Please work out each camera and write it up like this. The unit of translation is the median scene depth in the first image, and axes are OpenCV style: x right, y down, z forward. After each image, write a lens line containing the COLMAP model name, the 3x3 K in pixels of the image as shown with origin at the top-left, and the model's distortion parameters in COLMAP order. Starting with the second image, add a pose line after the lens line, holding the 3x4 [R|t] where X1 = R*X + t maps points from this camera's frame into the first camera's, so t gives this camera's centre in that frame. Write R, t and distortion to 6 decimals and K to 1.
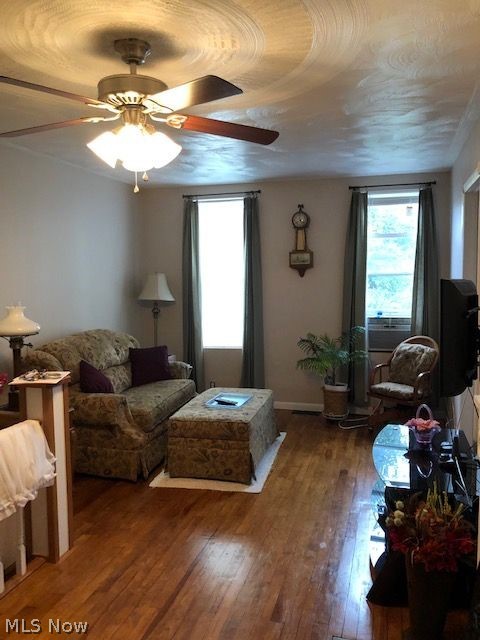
lens RADIAL K [[521.7, 0, 246.8], [0, 521.7, 318.5], [0, 0, 1]] dist [0.010934, -0.034996]
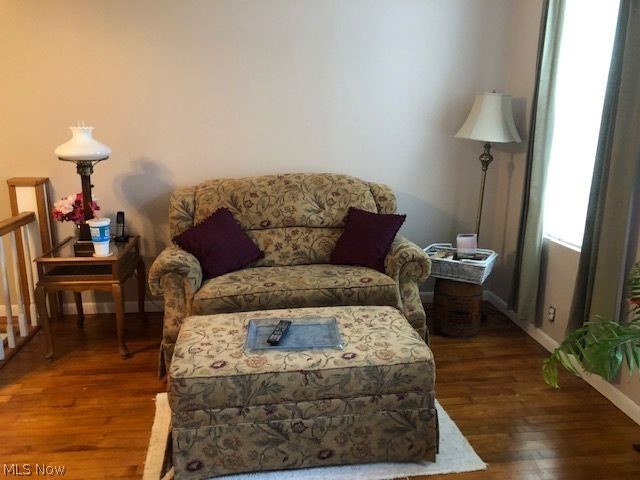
lens RADIAL K [[521.7, 0, 320.0], [0, 521.7, 240.0], [0, 0, 1]] dist [0.010934, -0.034996]
pose [[0.379741, 0.228655, -0.896389, 0.349081], [-0.086855, 0.973504, 0.211531, -0.038106], [0.921006, -0.002471, 0.389539, 0.667968]]
